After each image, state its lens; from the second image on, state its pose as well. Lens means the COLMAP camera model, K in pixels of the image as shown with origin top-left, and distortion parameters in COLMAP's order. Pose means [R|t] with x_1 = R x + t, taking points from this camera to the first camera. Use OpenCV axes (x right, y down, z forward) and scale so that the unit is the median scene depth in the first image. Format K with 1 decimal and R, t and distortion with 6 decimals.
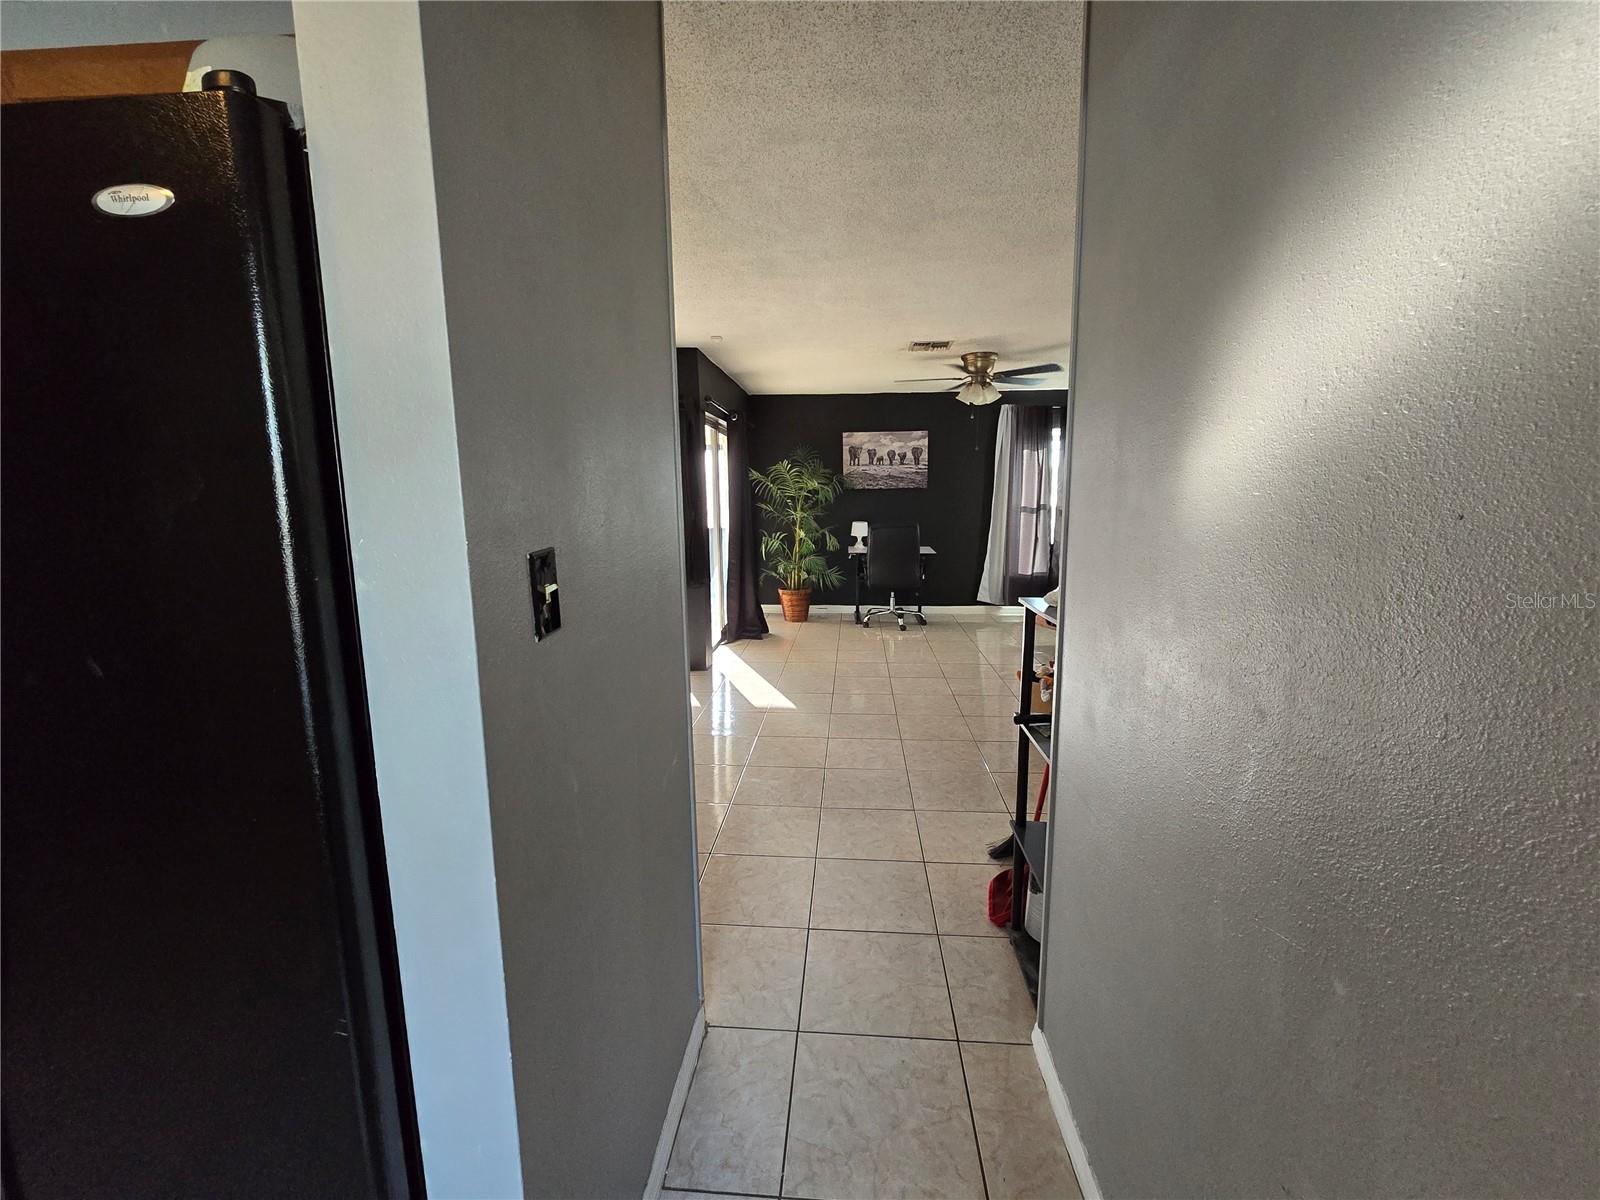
lens RADIAL K [[657.0, 0, 803.1], [0, 657.0, 590.3], [0, 0, 1]] dist [0.000712, 0.000143]
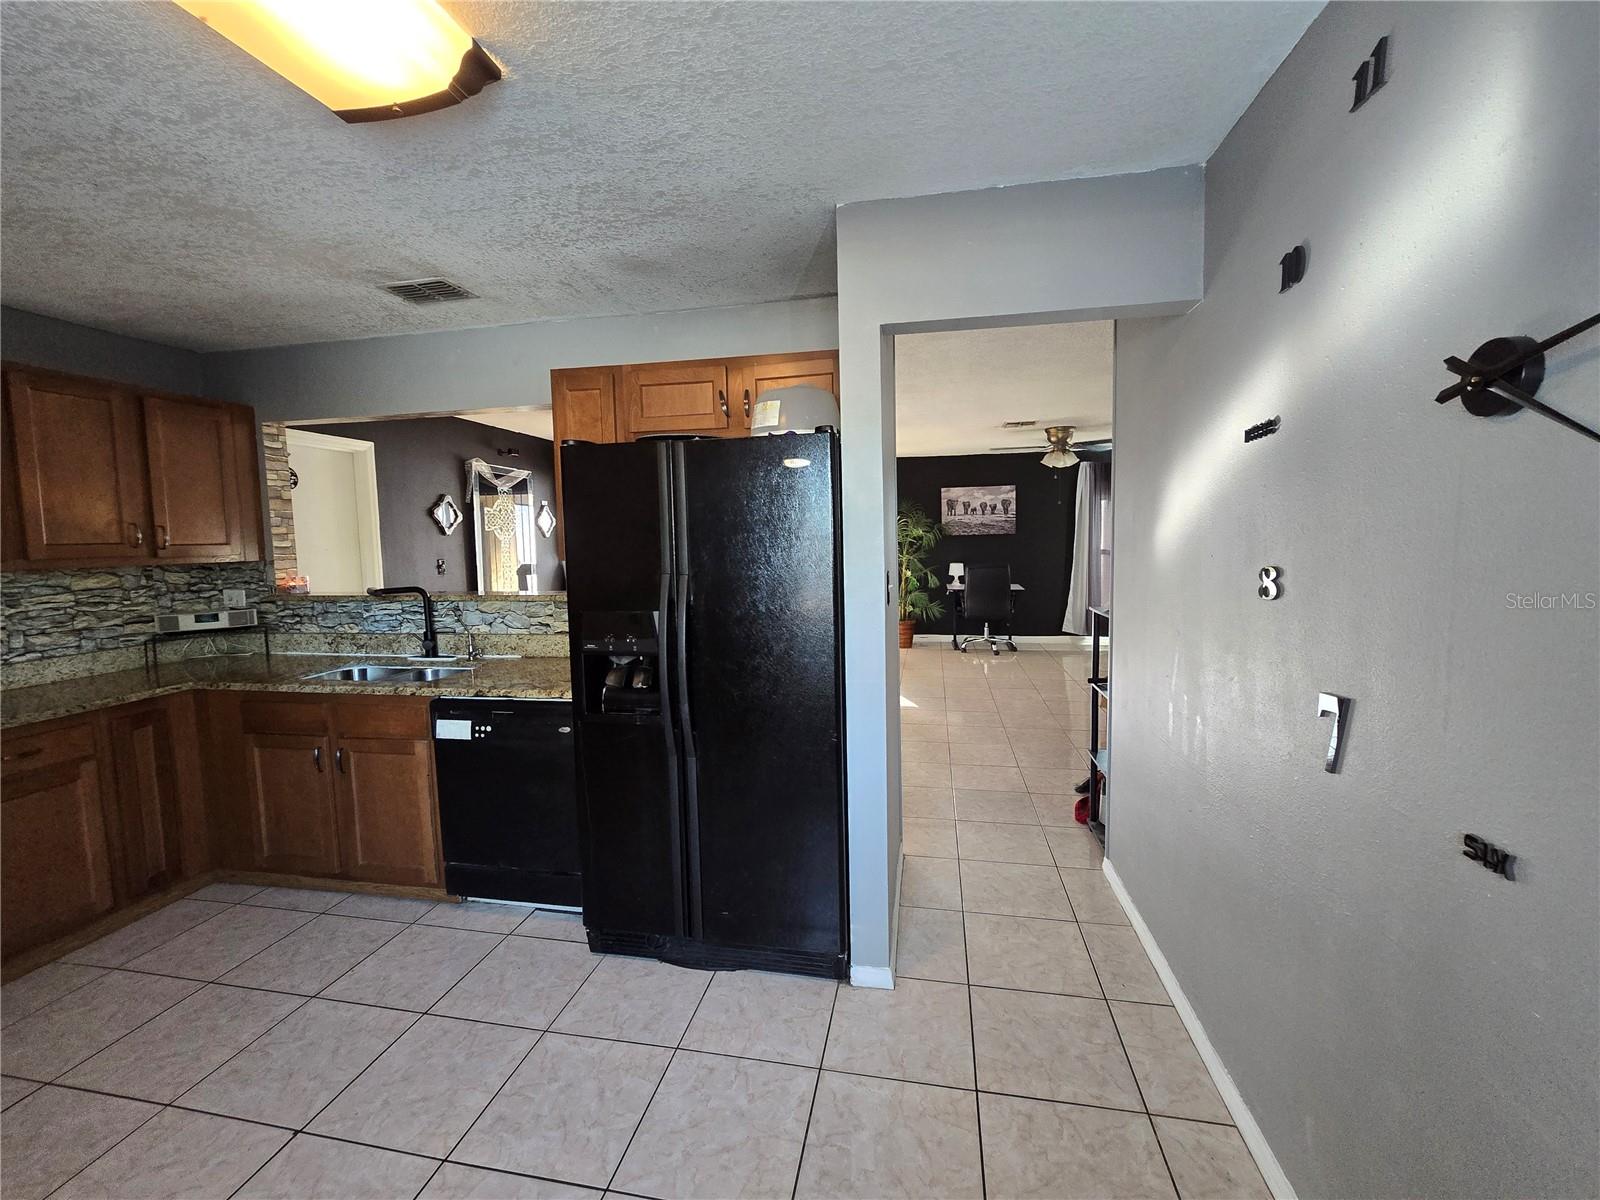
lens RADIAL K [[661.2, 0, 802.8], [0, 661.2, 590.6], [0, 0, 1]] dist [-0.000114, -0.000120]
pose [[0.993672, -0.001578, -0.112309, -0.055605], [-0.005756, 0.997872, -0.064951, 0.023553], [0.112172, 0.065186, 0.991548, -0.202860]]
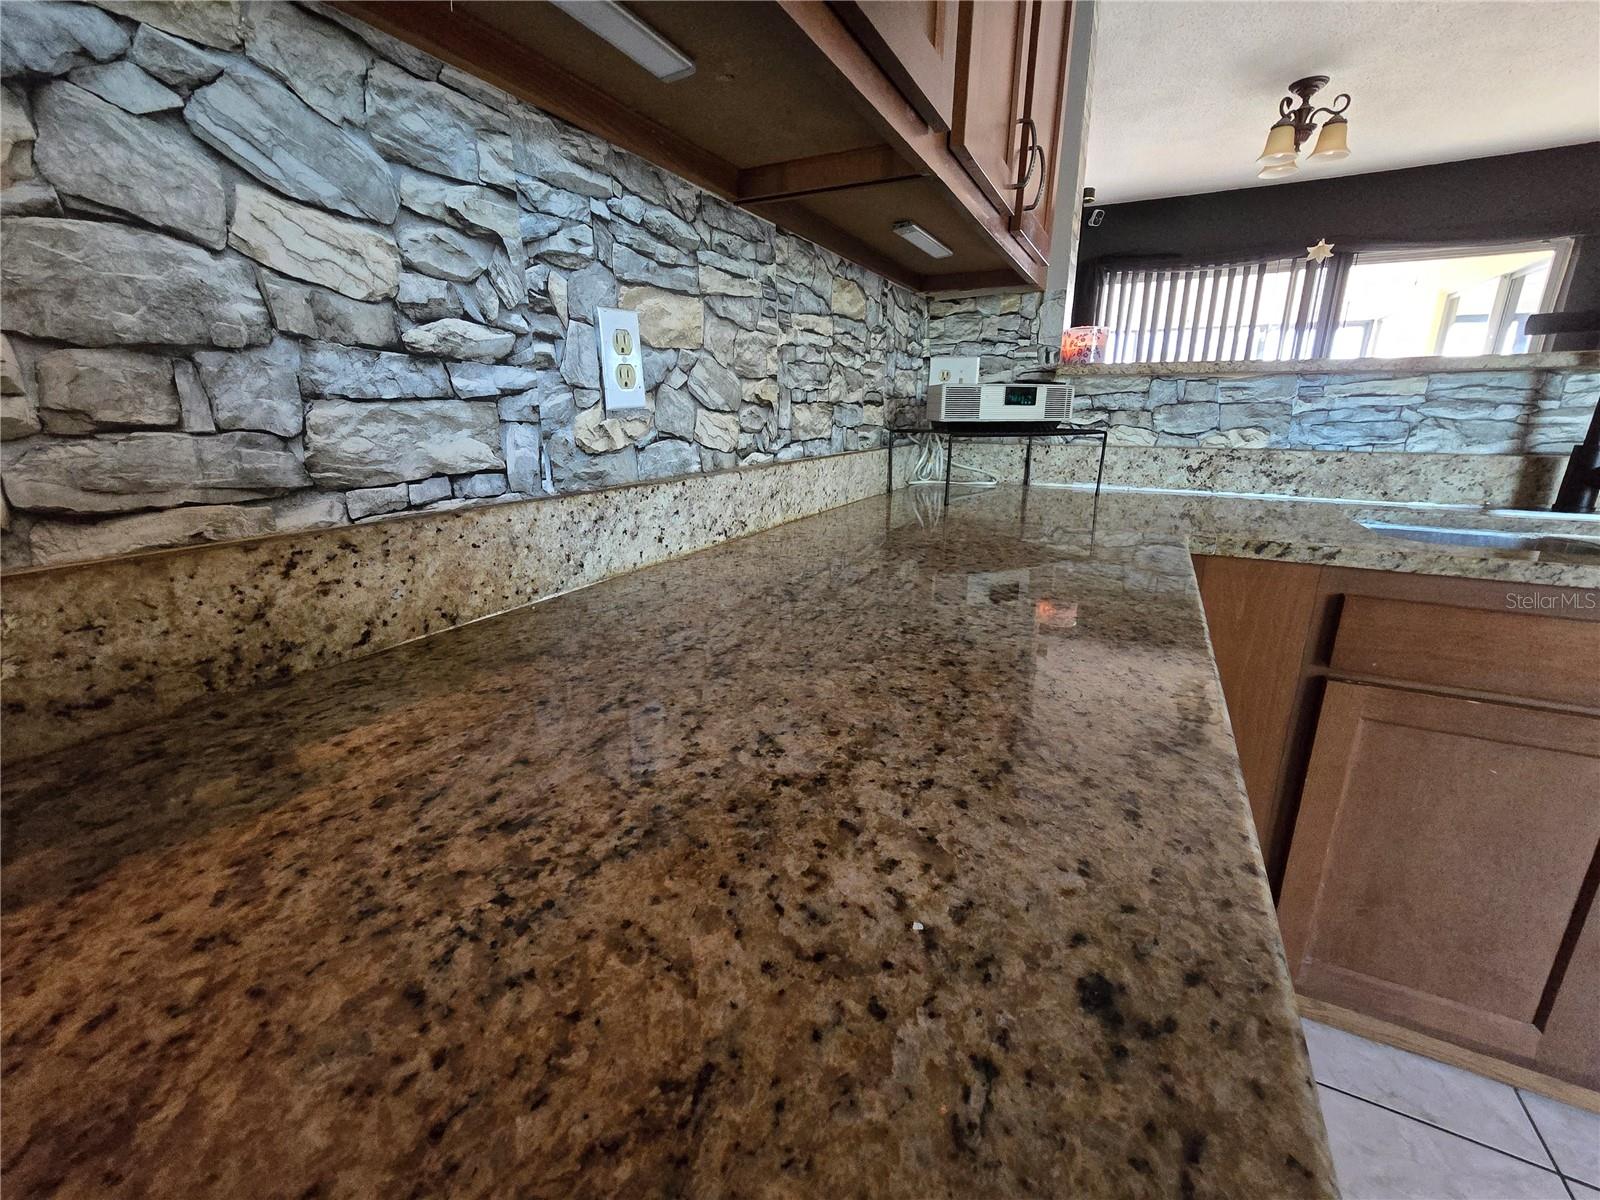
lens RADIAL K [[657.0, 0, 803.1], [0, 657.0, 590.3], [0, 0, 1]] dist [0.000712, 0.000143]
pose [[0.923691, 0.115404, -0.365344, -0.511889], [-0.070703, 0.988524, 0.133495, 0.054824], [0.376557, -0.097477, 0.921251, -0.016208]]
